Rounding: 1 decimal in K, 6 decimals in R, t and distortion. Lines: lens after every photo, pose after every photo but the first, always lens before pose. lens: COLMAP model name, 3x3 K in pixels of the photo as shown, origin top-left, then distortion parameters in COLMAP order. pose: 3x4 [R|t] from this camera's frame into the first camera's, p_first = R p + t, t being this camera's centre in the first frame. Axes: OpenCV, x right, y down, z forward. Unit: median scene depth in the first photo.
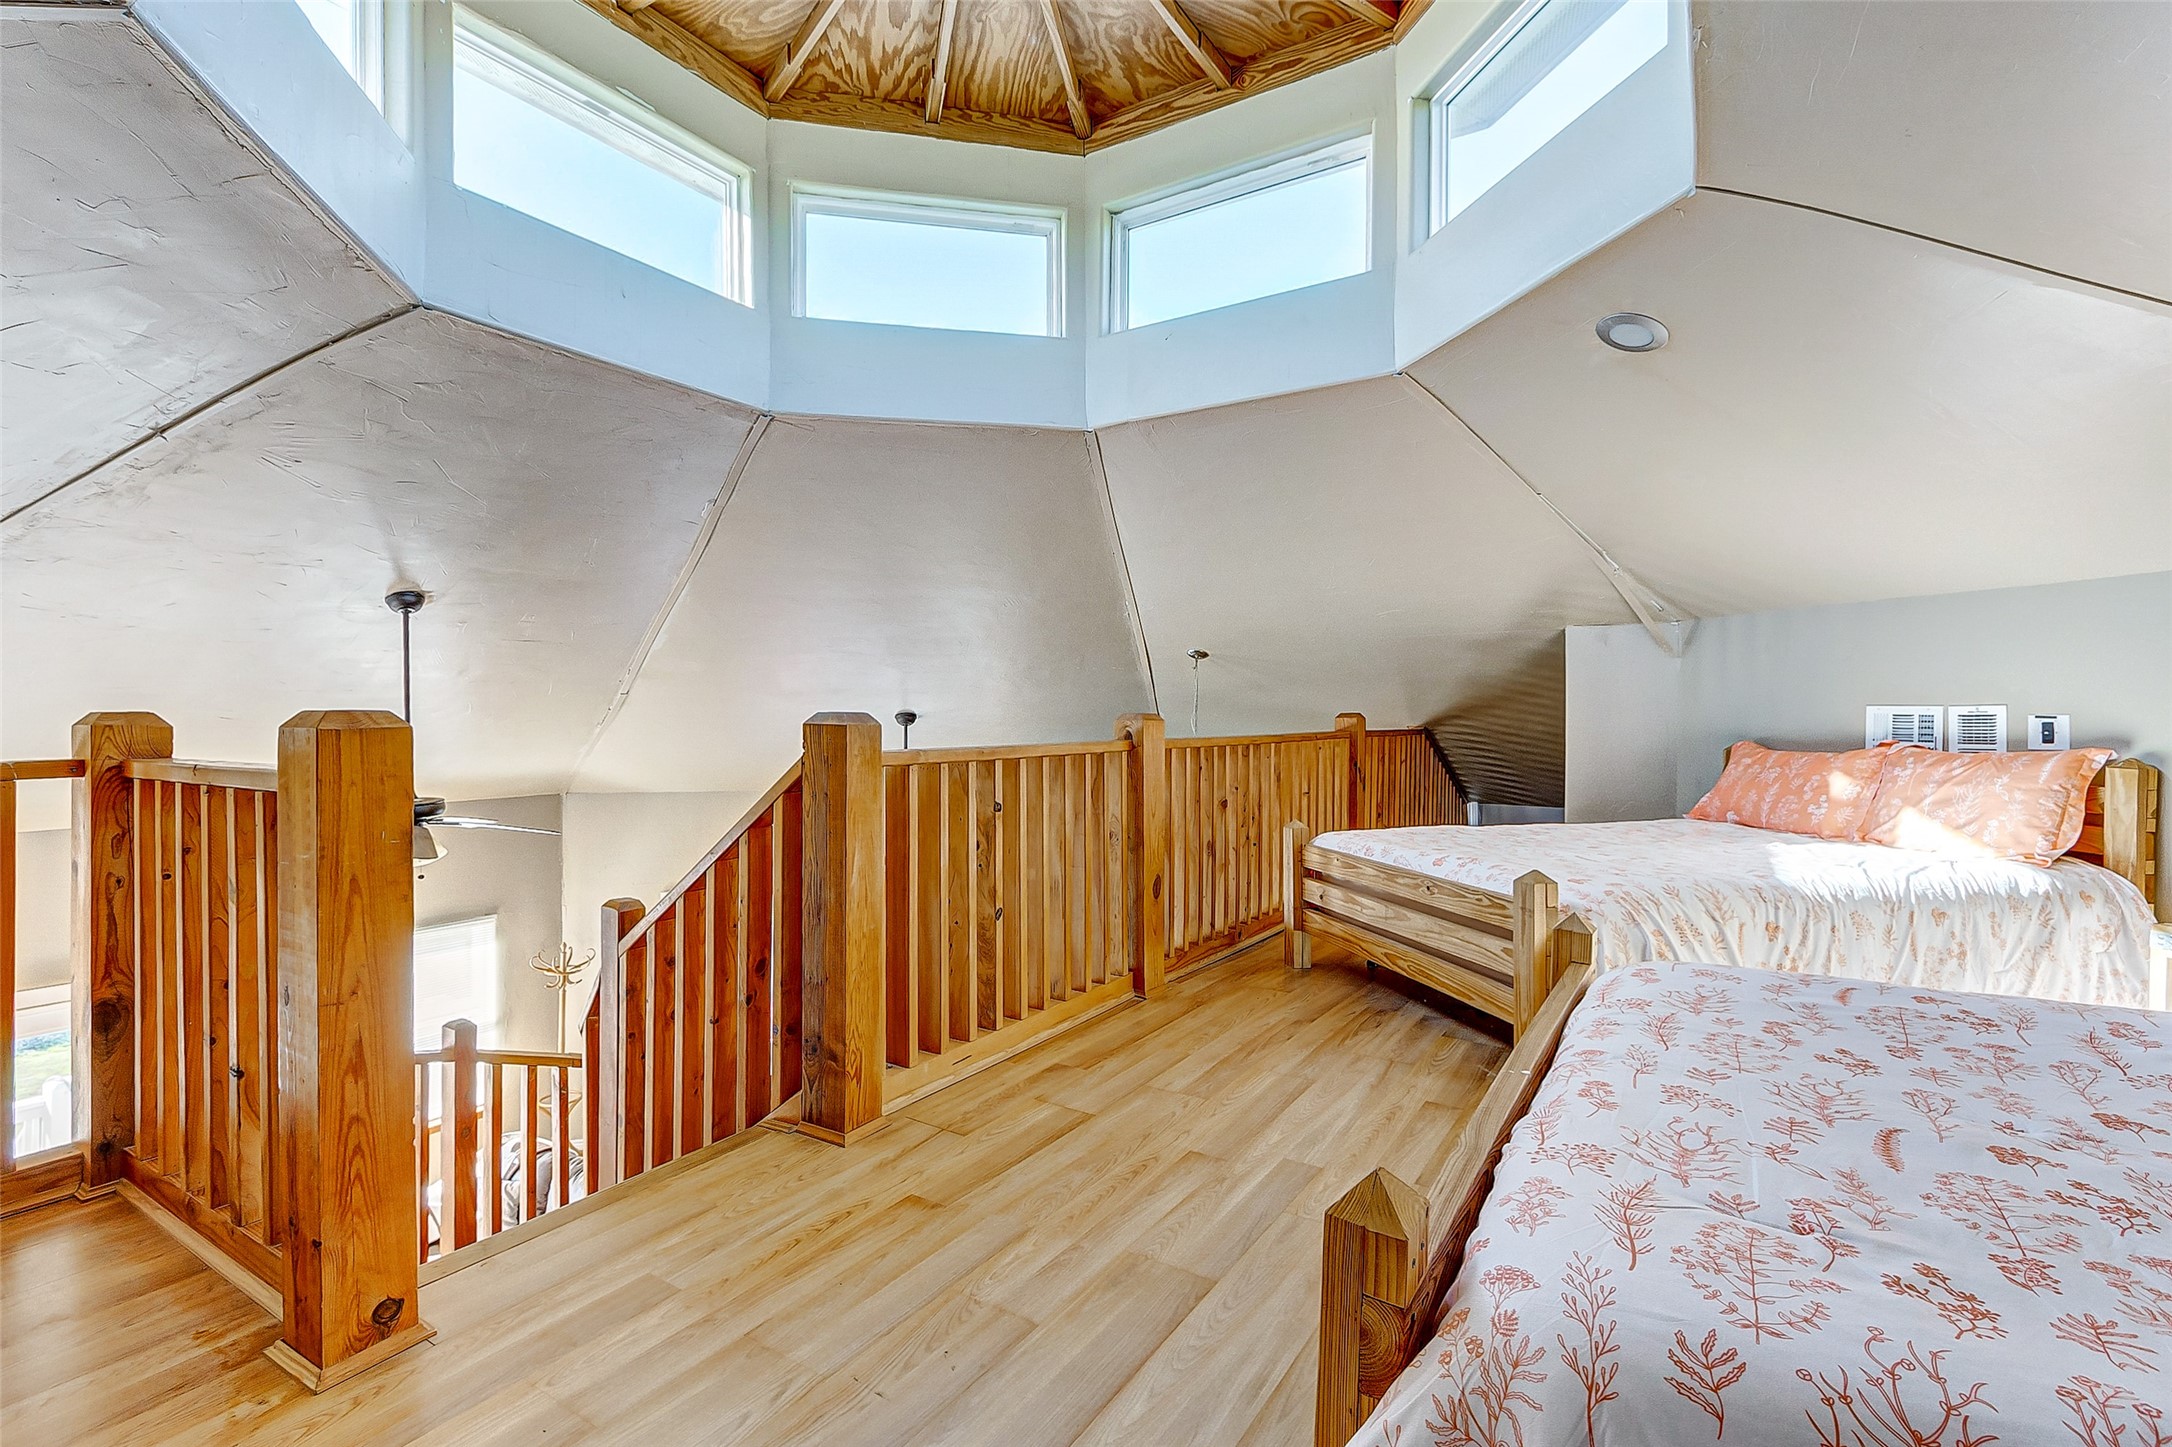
lens RADIAL K [[1032.4, 0, 1028.2], [0, 1032.4, 721.3], [0, 0, 1]] dist [0.001658, -0.000119]
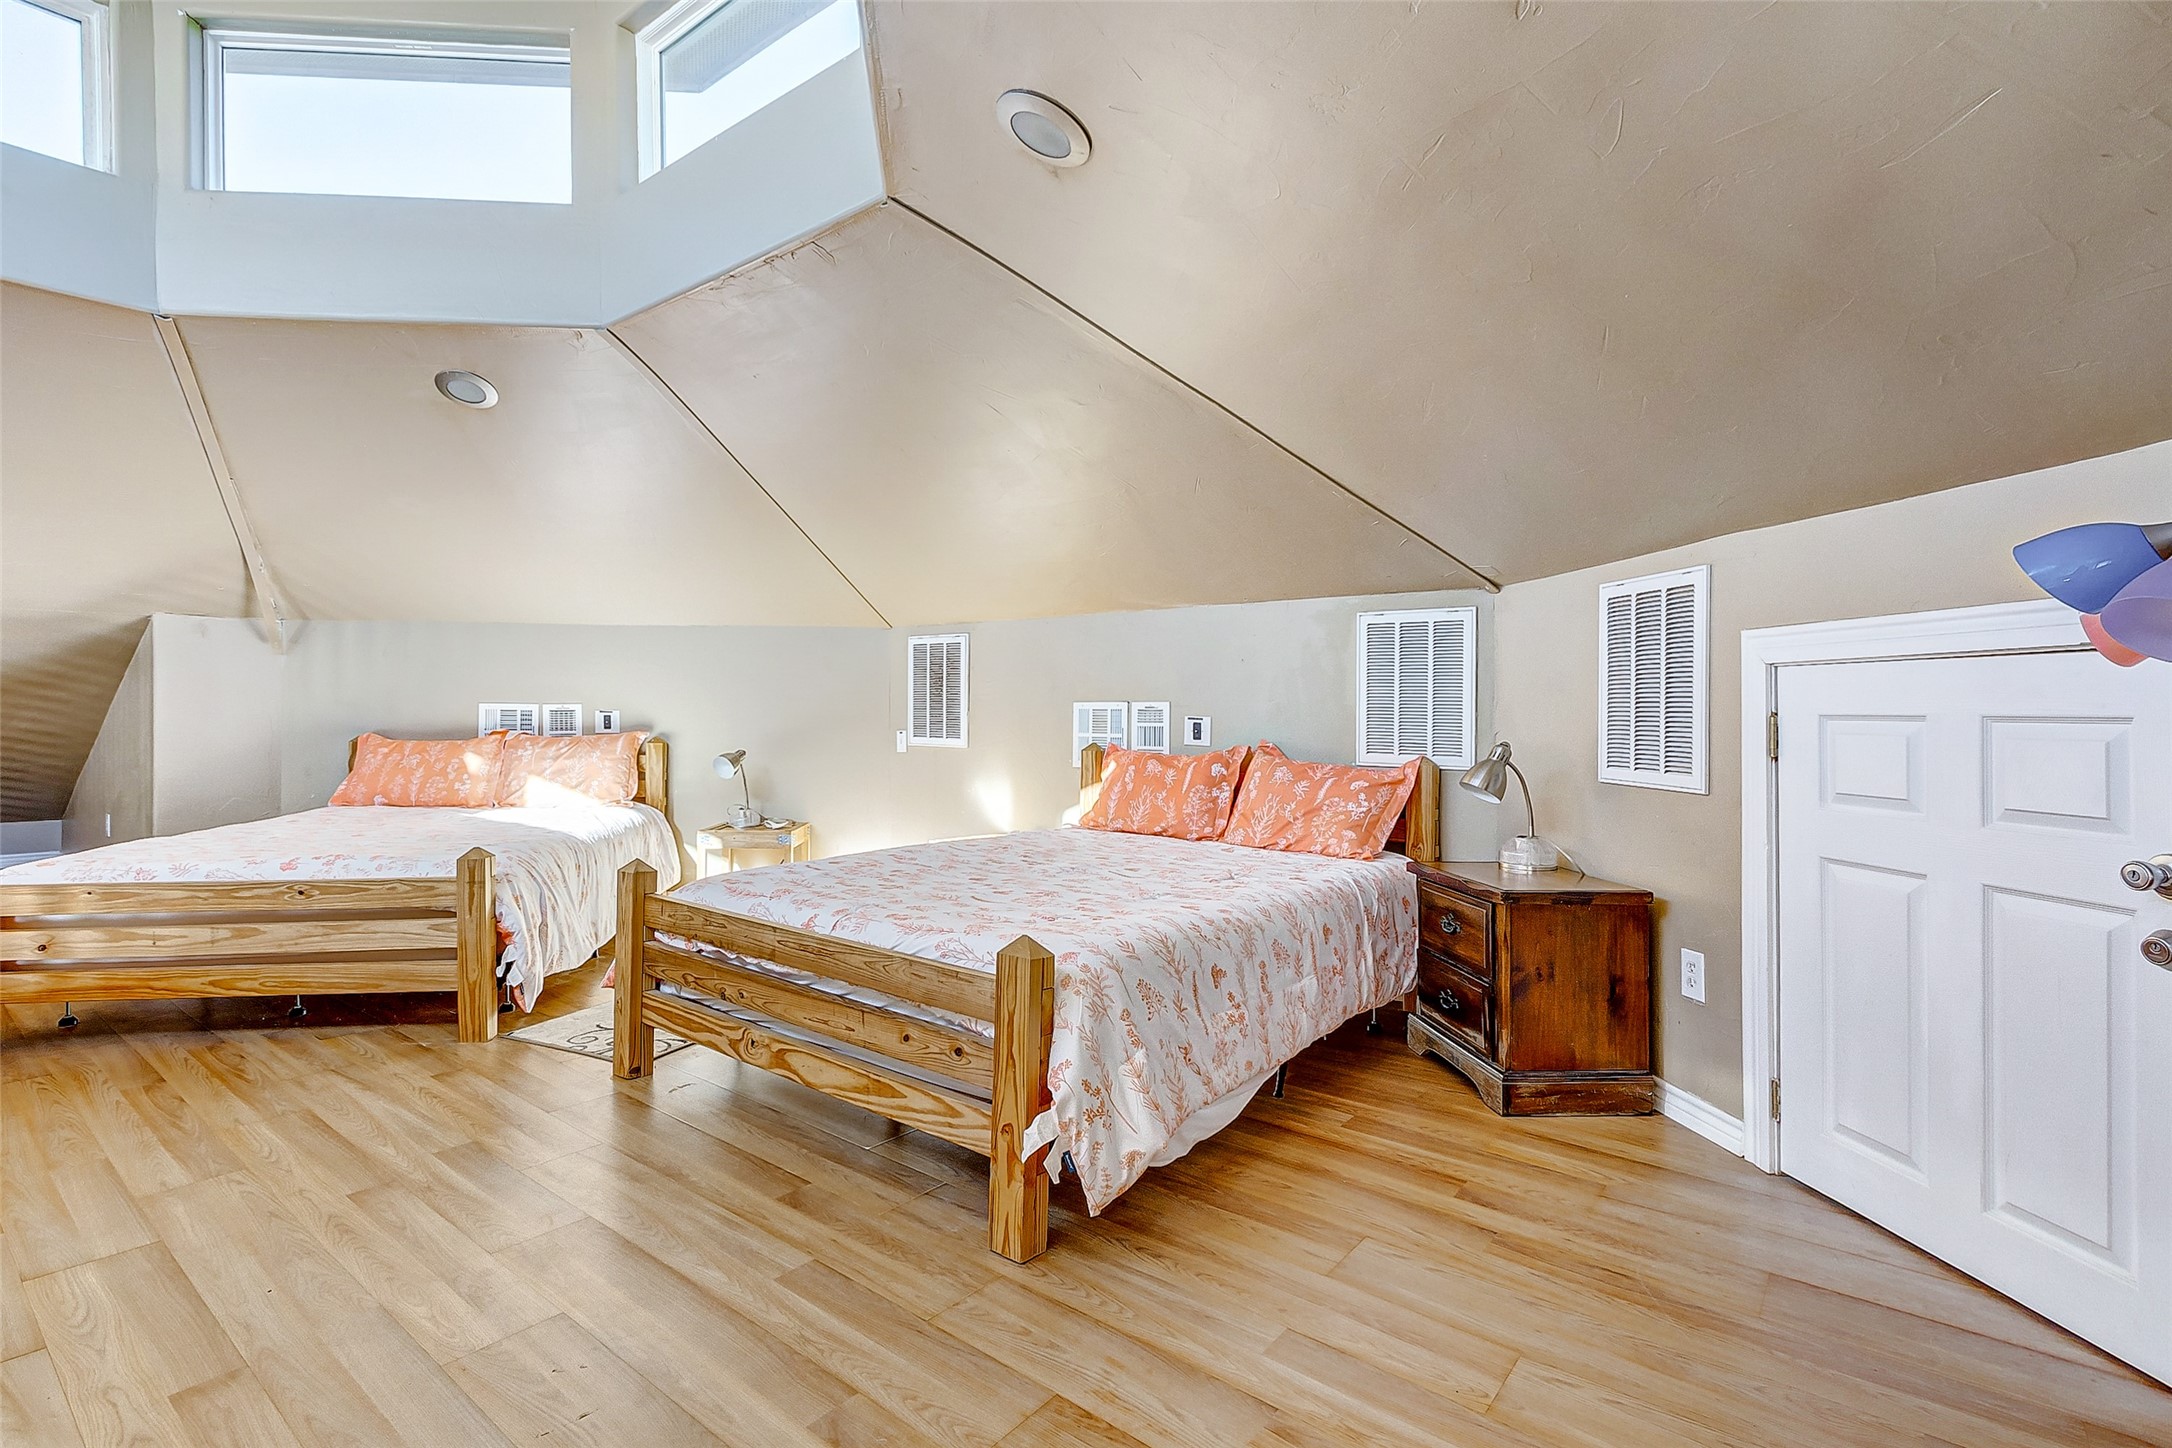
lens RADIAL K [[1032.4, 0, 1028.2], [0, 1032.4, 721.8], [0, 0, 1]] dist [0.001658, -0.000119]
pose [[0.107213, -0.015796, 0.994111, -0.442833], [0.004396, 0.999872, 0.015414, -0.009426], [-0.994226, 0.002718, 0.107269, 0.195264]]
